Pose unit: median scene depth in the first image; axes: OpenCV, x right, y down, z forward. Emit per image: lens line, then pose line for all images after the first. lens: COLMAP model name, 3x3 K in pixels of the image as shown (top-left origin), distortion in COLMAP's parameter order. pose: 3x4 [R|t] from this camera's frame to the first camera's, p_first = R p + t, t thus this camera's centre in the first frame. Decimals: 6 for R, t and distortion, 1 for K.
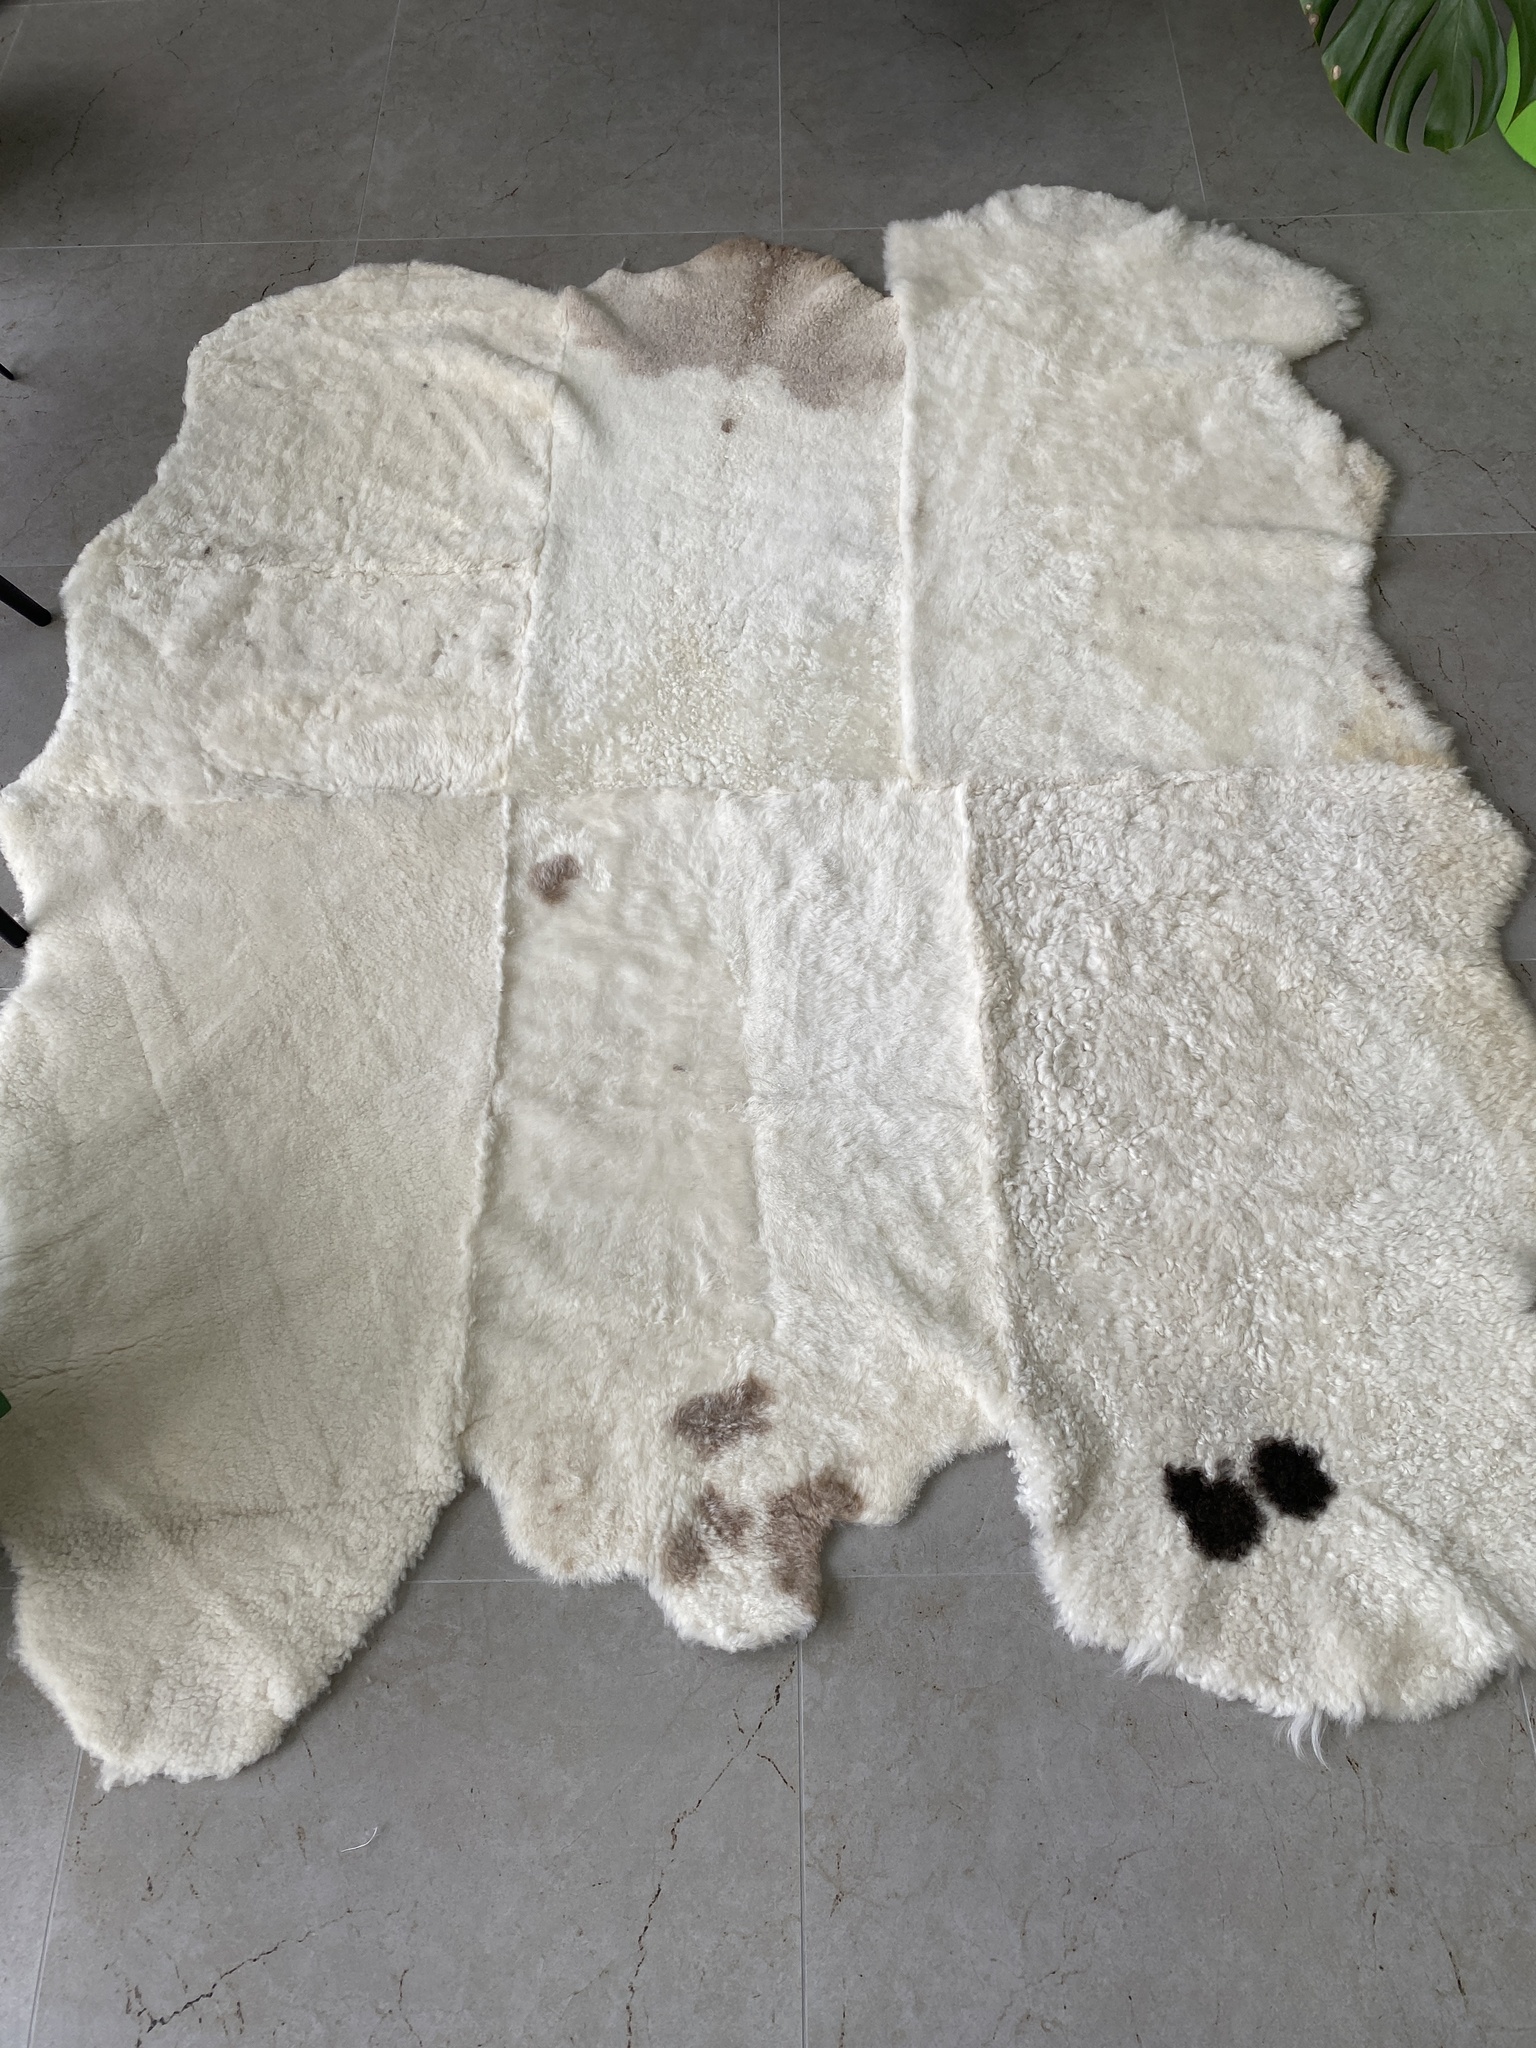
lens RADIAL K [[1552.0, 0, 787.4], [0, 1552.0, 1015.4], [0, 0, 1]] dist [0.044286, -0.046403]
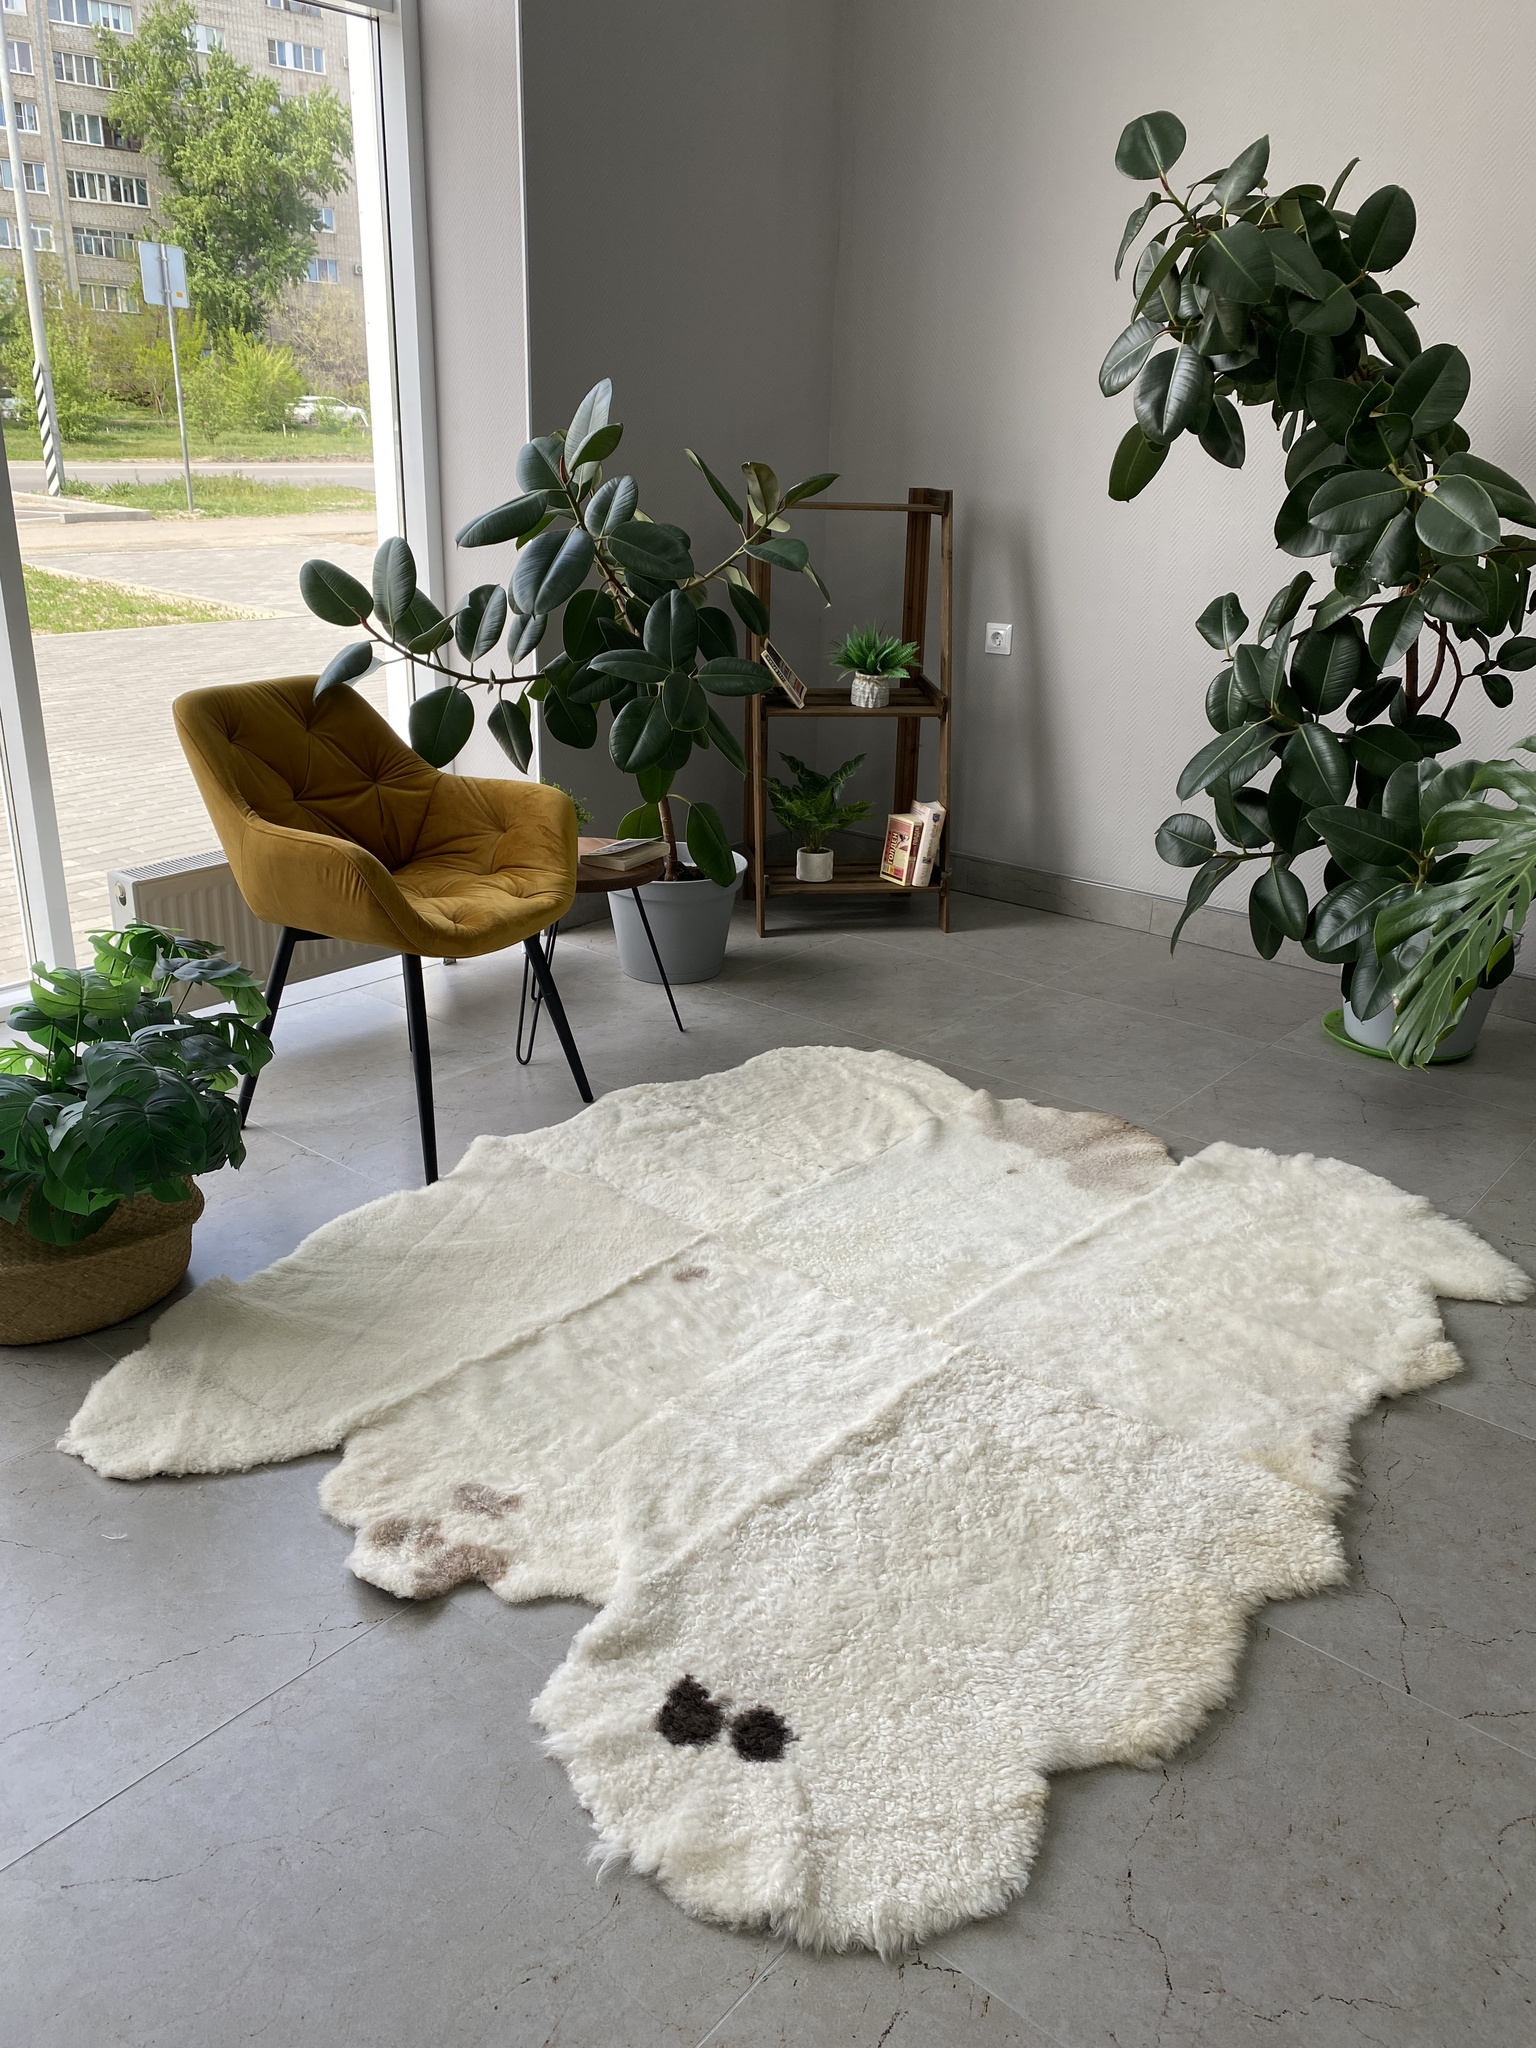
lens RADIAL K [[1552.0, 0, 763.5], [0, 1552.0, 1029.4], [0, 0, 1]] dist [0.044286, -0.046403]
pose [[0.757972, 0.269108, -0.594188, 0.760293], [-0.594770, 0.659150, -0.460185, 0.419621], [0.267820, 0.702213, 0.659674, -0.126203]]
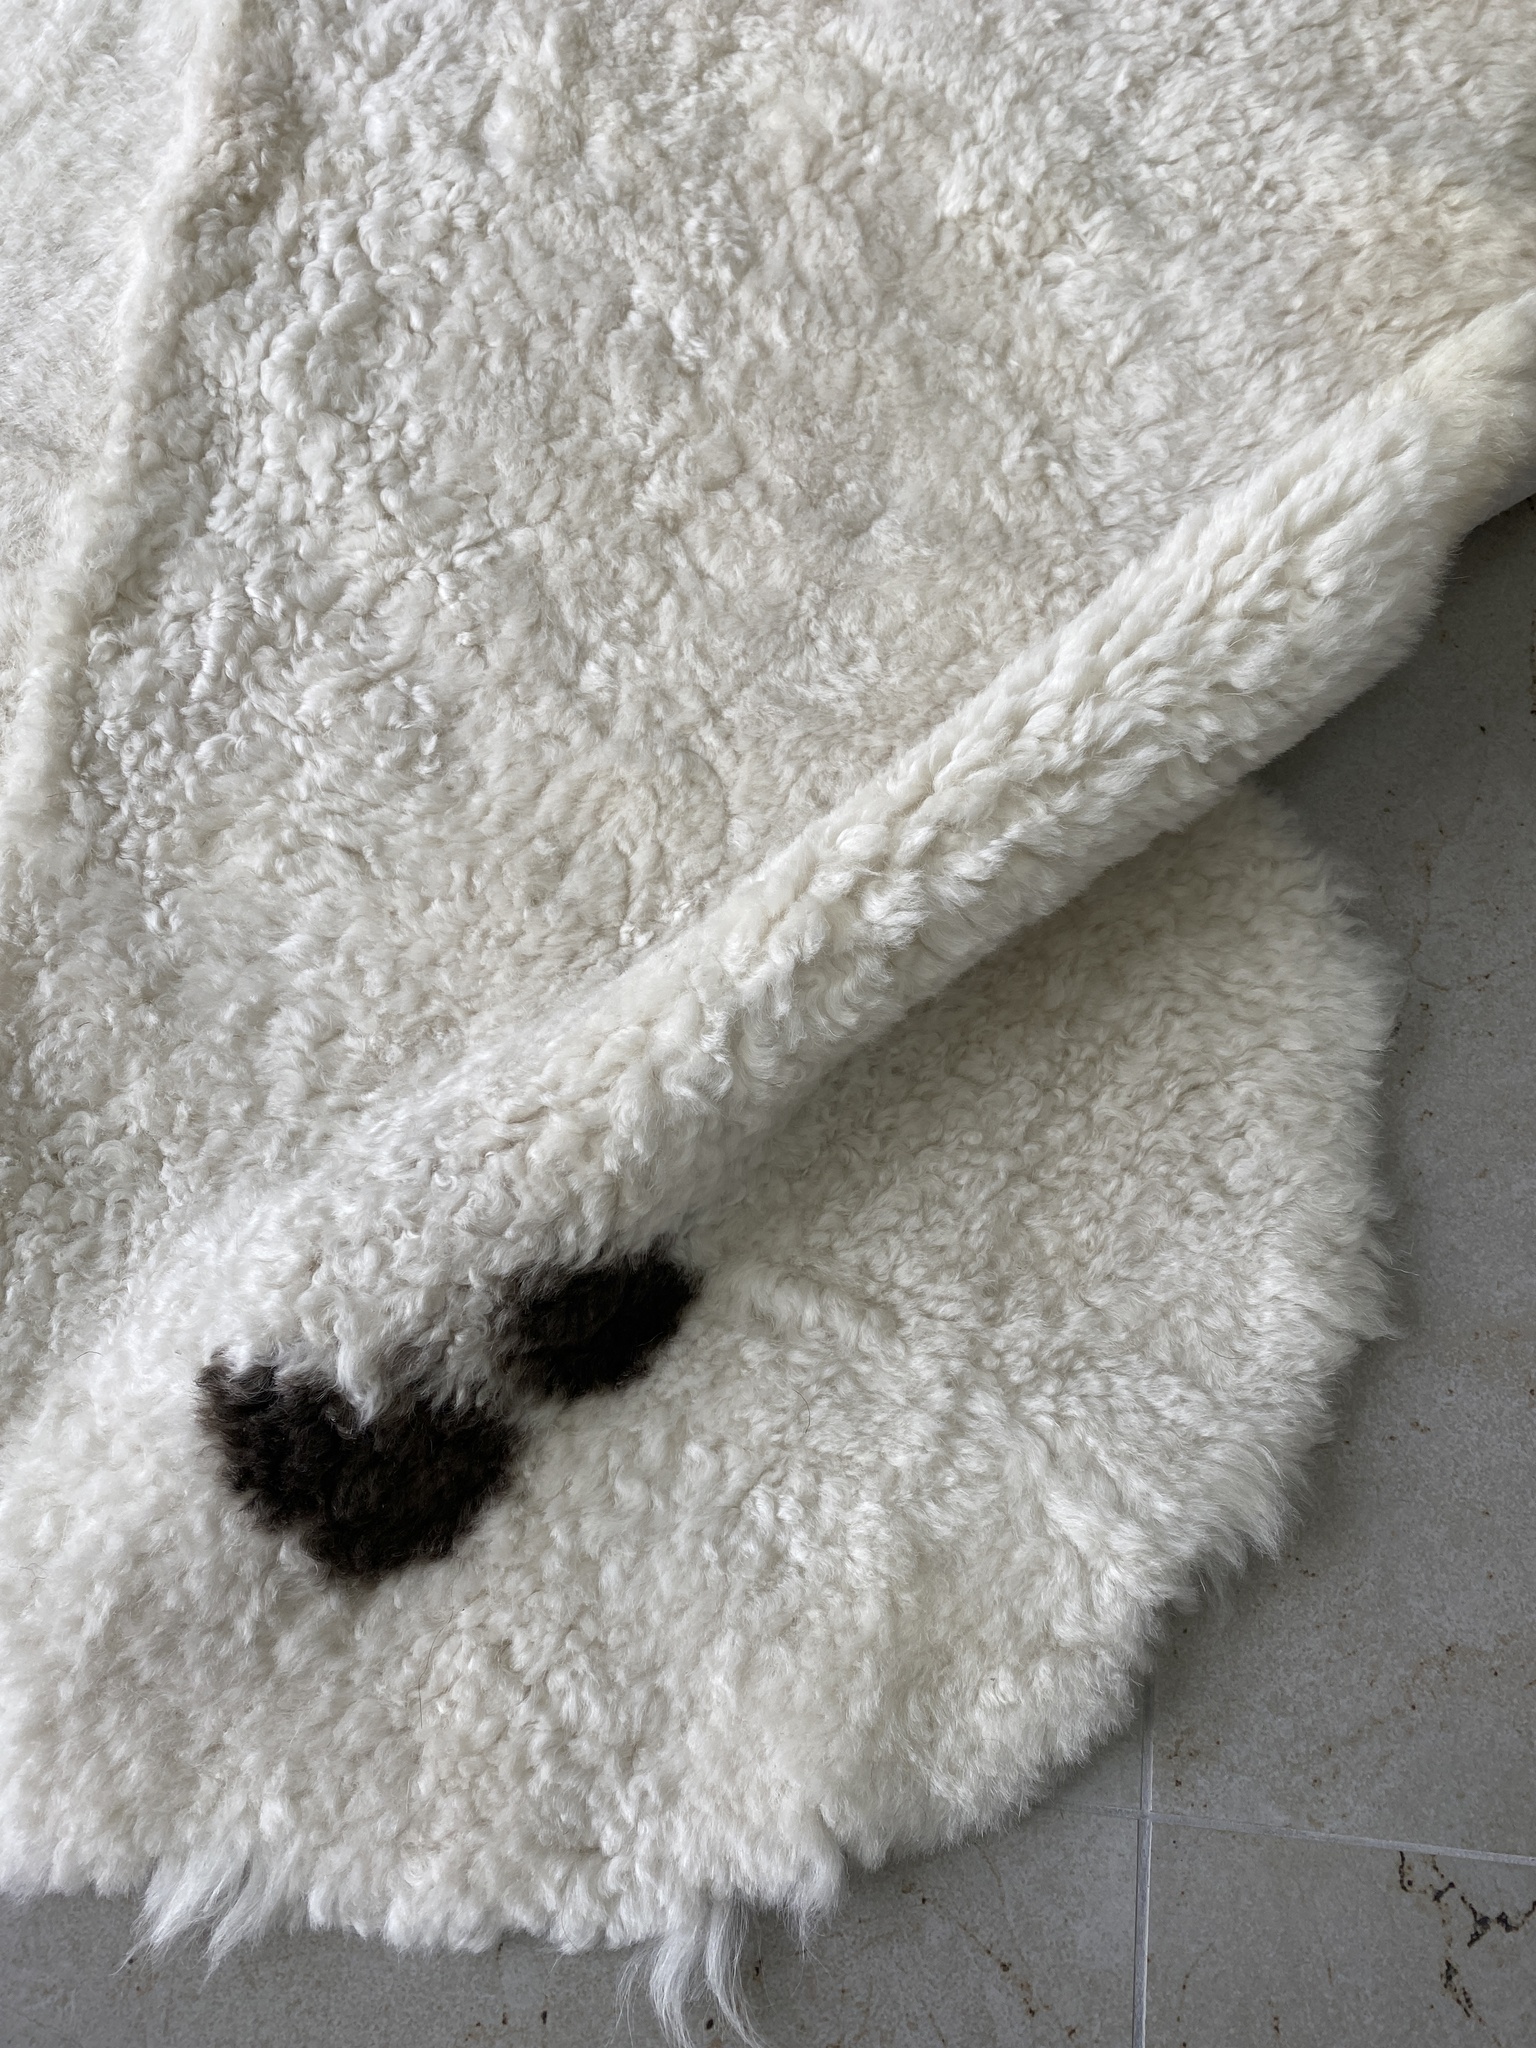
lens RADIAL K [[1552.0, 0, 802.5], [0, 1552.0, 982.2], [0, 0, 1]] dist [0.044286, -0.046403]
pose [[0.994245, 0.092735, -0.053646, 0.321556], [-0.080921, 0.978204, 0.191229, 0.098100], [0.070210, -0.185788, 0.980078, 0.588533]]
